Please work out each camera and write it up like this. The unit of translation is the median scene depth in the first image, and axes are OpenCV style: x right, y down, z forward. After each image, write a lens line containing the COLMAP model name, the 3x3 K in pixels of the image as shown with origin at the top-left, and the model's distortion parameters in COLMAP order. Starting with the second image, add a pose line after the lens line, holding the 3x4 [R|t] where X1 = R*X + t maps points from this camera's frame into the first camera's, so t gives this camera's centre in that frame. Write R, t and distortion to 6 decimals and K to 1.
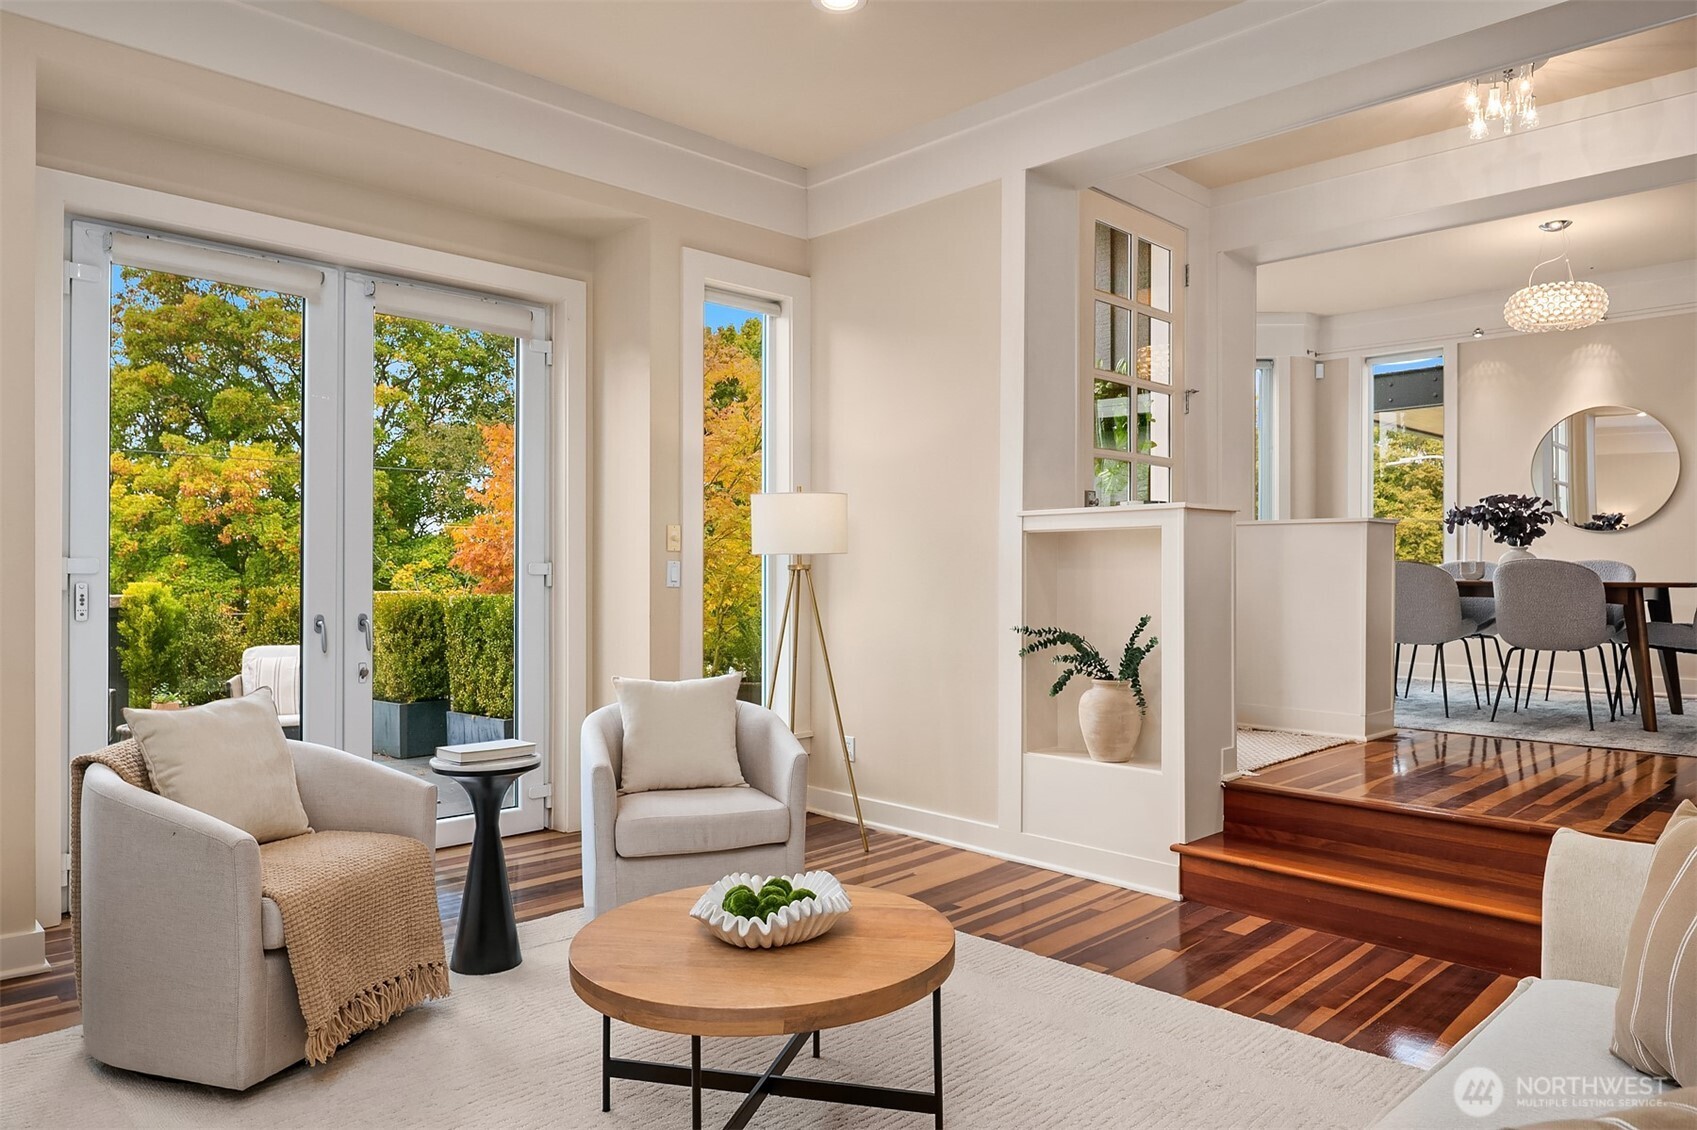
lens RADIAL K [[1095.4, 0, 850.8], [0, 1095.4, 563.3], [0, 0, 1]] dist [-0.019509, 0.000139]
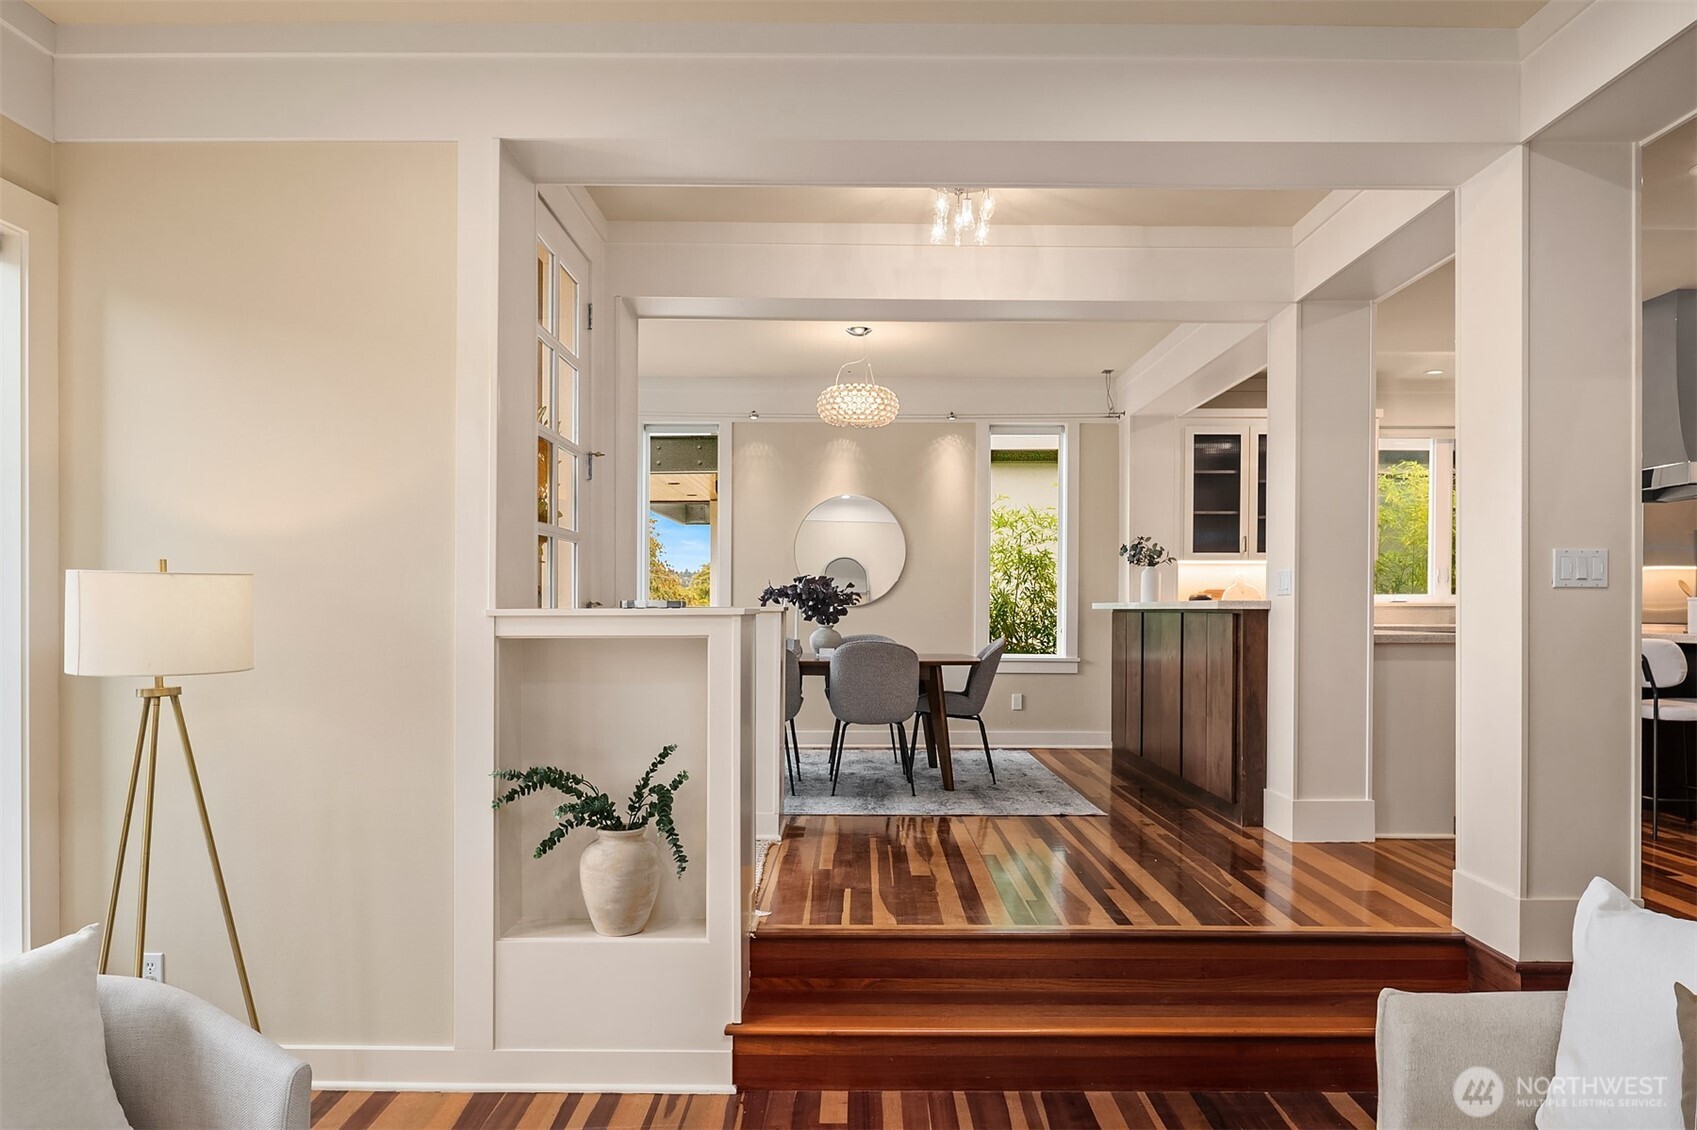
lens RADIAL K [[1095.4, 0, 848.1], [0, 1095.4, 606.0], [0, 0, 1]] dist [-0.019509, 0.000139]
pose [[0.697816, 0.000129, 0.716277, -0.202038], [-0.004012, 0.999985, 0.003729, -0.053870], [-0.716265, -0.005477, 0.697807, 0.330226]]
